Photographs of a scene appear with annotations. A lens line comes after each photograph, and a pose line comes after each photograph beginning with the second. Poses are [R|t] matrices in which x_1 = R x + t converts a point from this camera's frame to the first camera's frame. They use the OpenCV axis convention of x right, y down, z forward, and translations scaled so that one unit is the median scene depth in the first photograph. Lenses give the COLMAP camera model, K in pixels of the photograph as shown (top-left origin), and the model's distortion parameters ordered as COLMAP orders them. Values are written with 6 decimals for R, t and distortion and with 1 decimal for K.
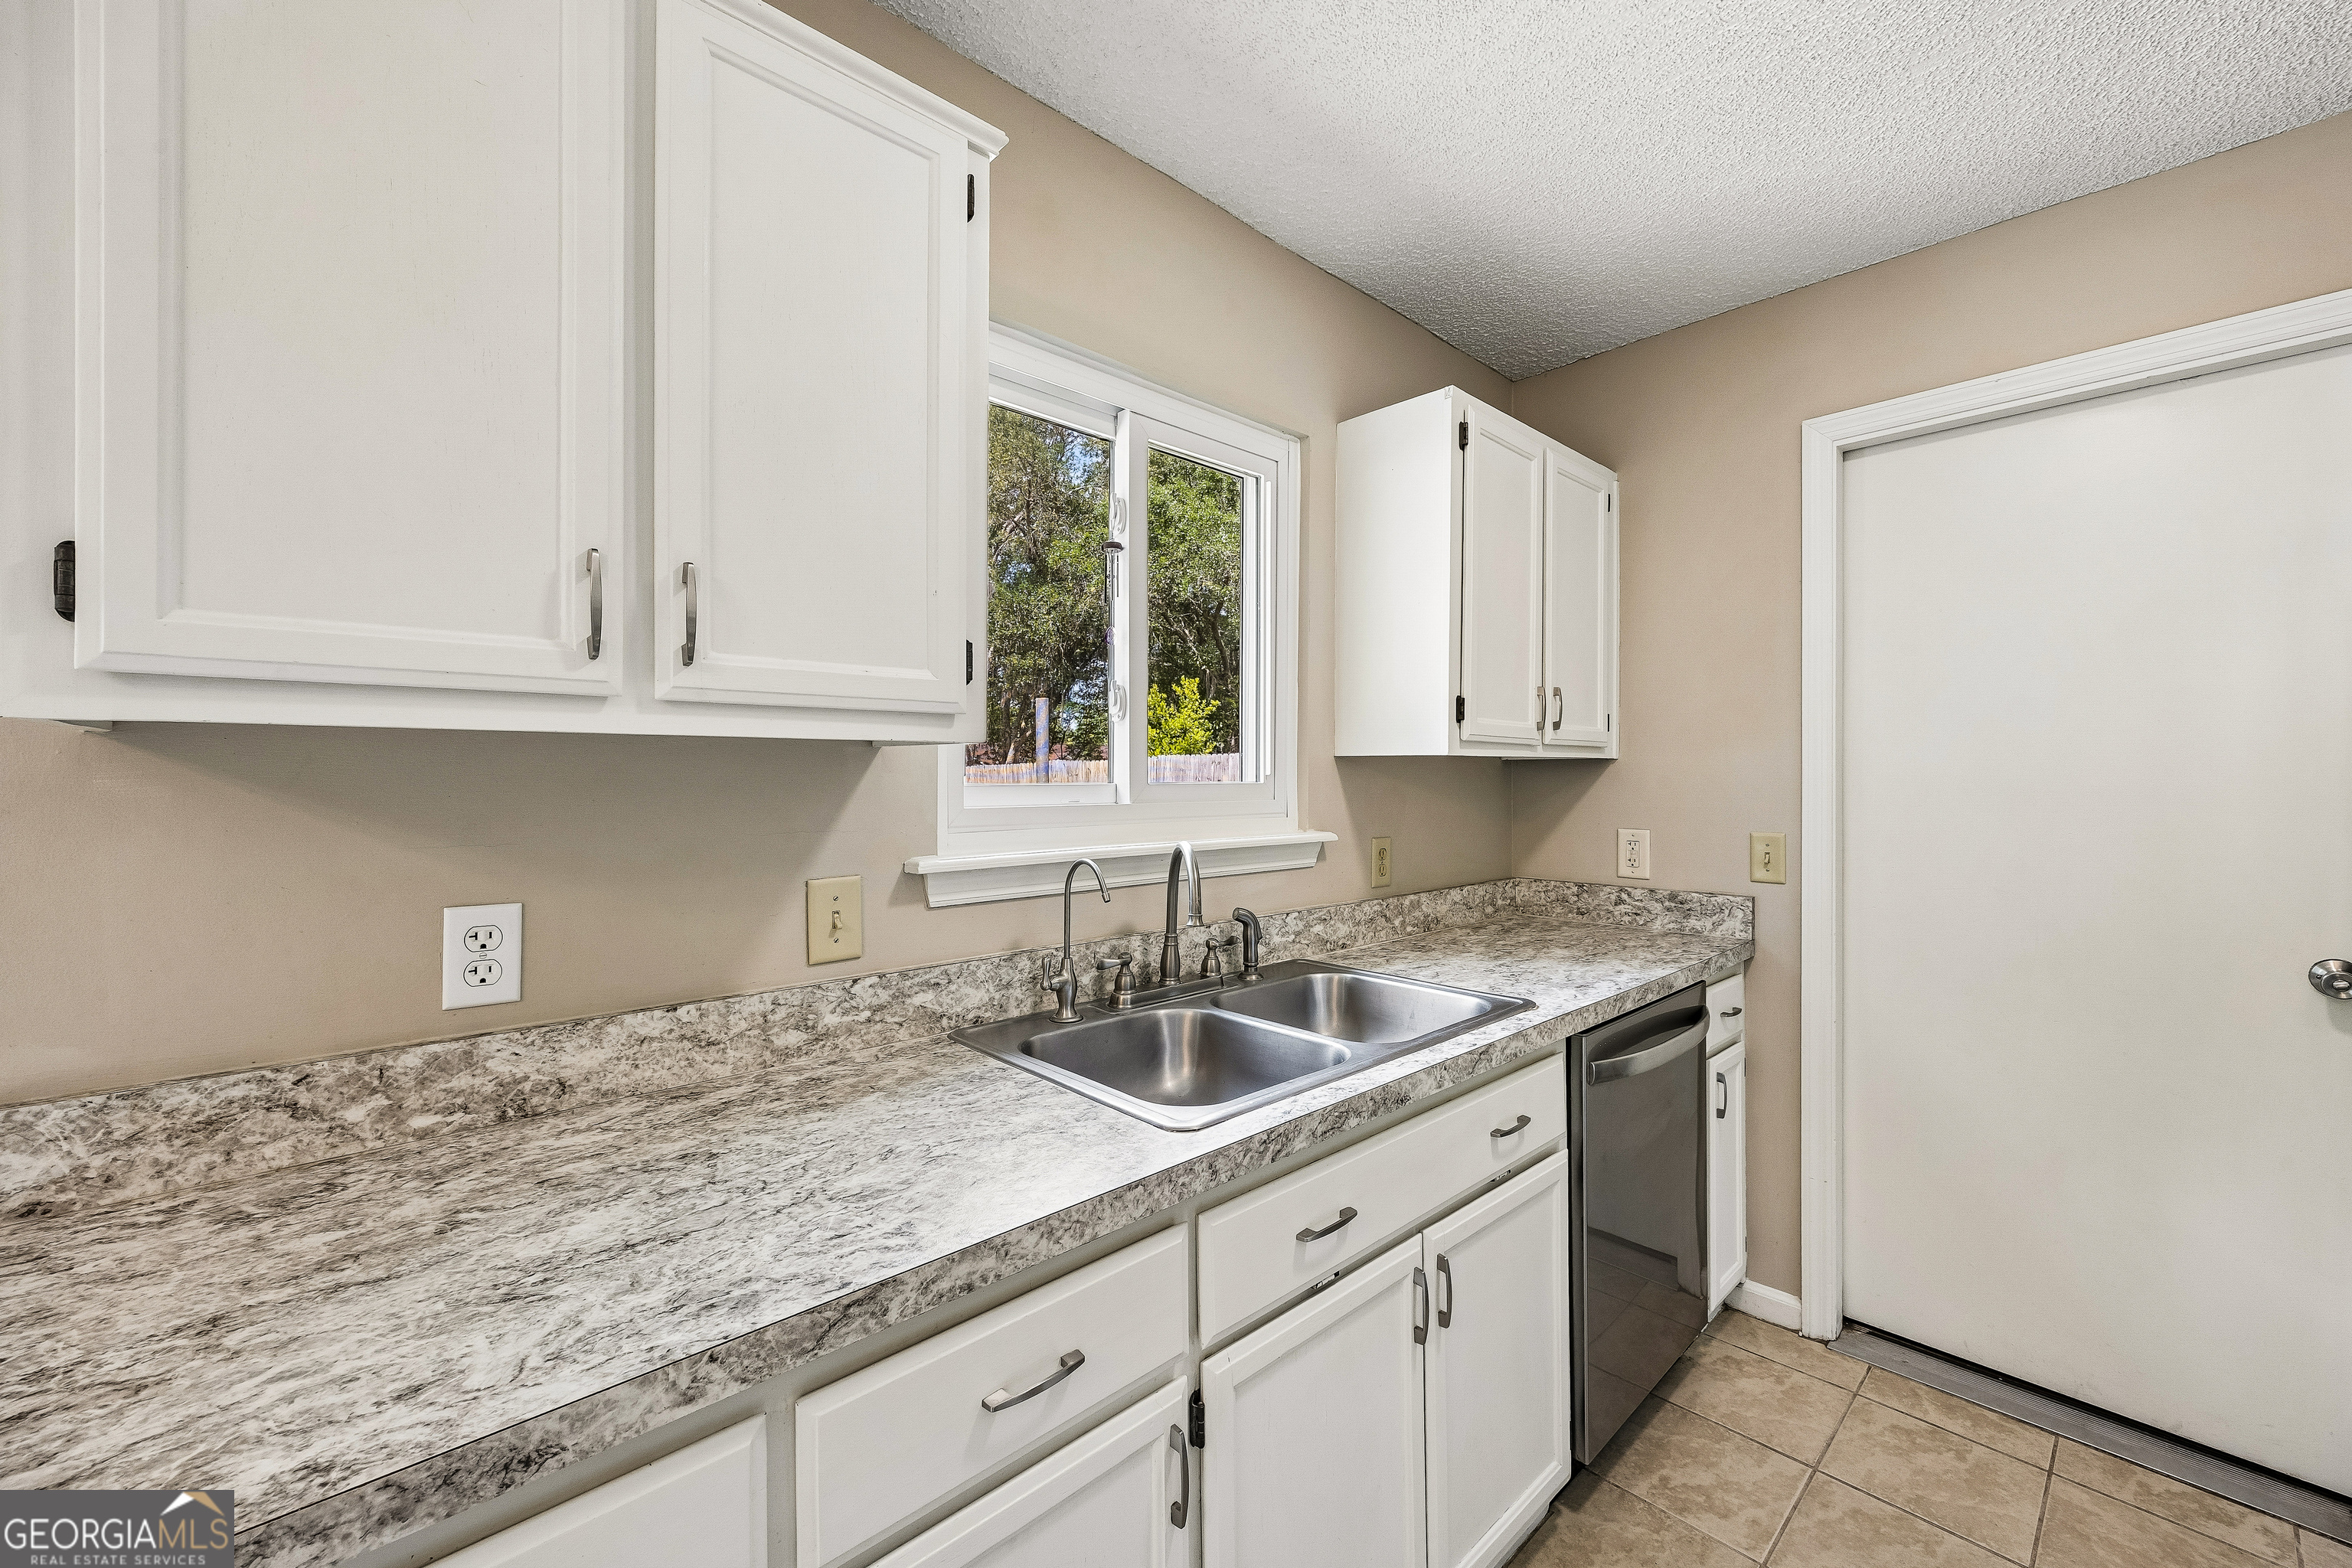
lens RADIAL K [[911.8, 0, 1172.9], [0, 911.8, 773.8], [0, 0, 1]] dist [-0.002242, 0.000180]
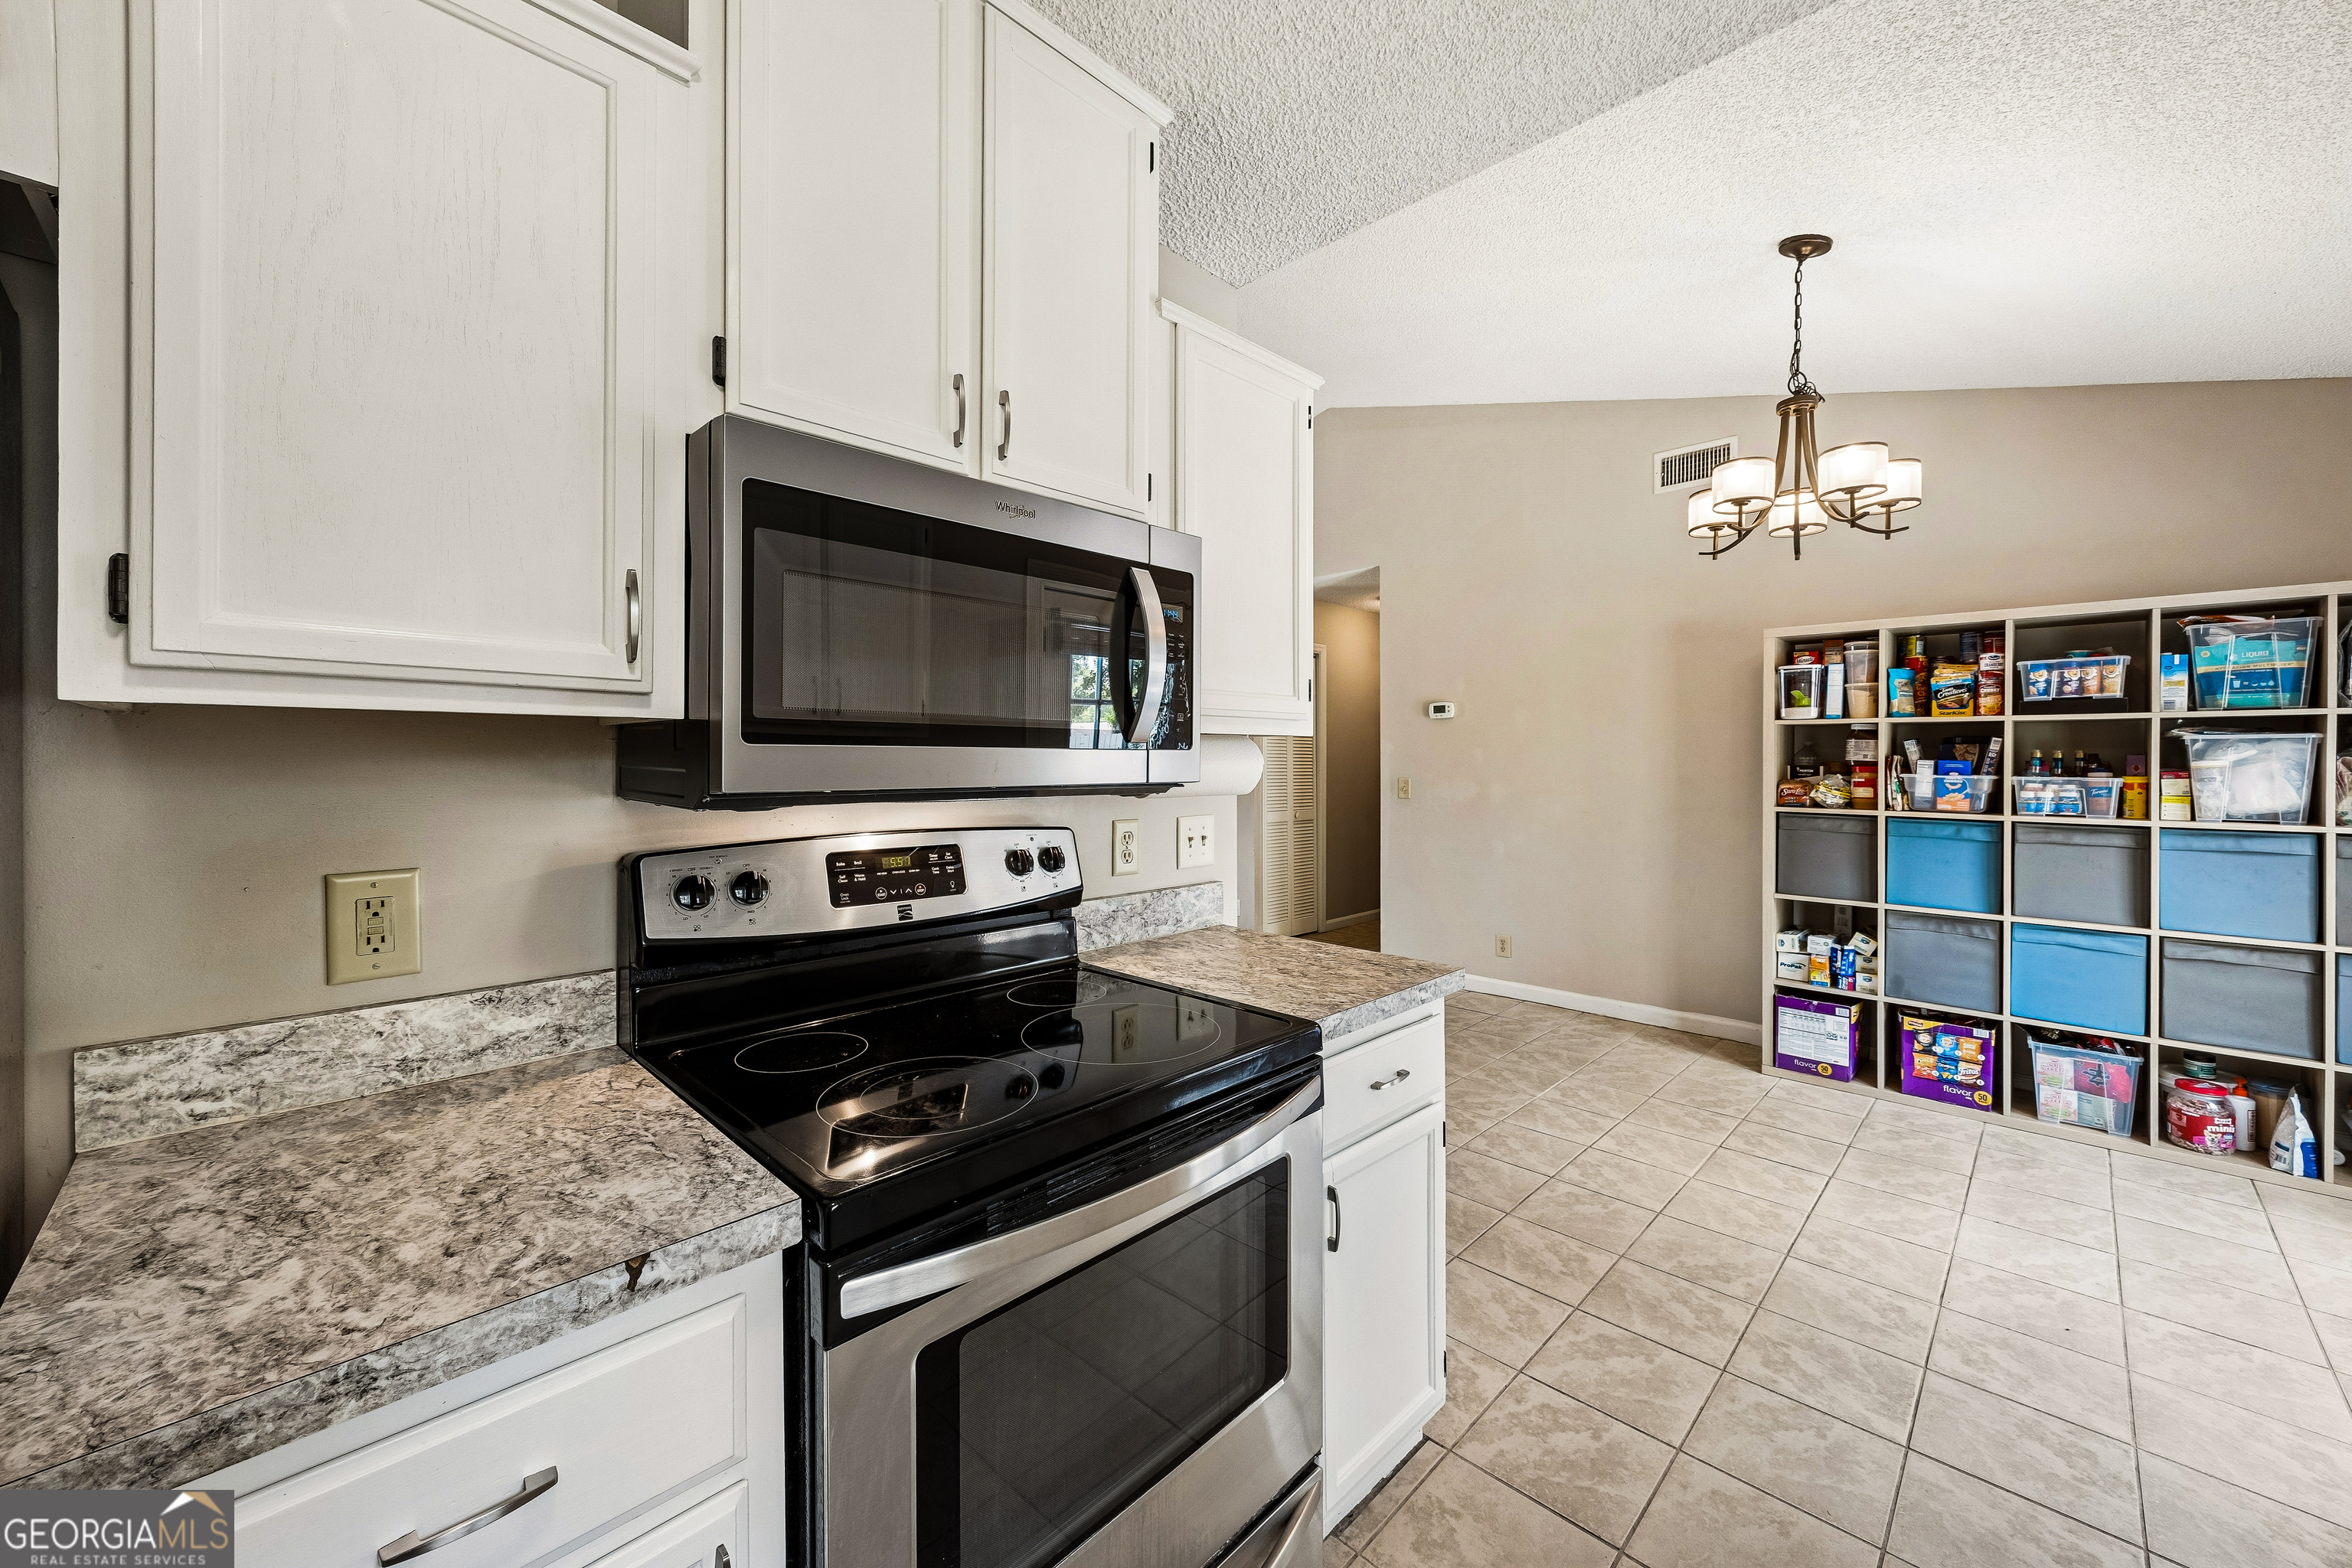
lens RADIAL K [[911.8, 0, 1176.5], [0, 911.8, 767.5], [0, 0, 1]] dist [-0.002242, 0.000180]
pose [[-0.042525, -0.011879, 0.999025, -1.346563], [-0.000396, 0.999929, 0.011873, -0.006474], [-0.999095, 0.000110, -0.042527, 0.323259]]
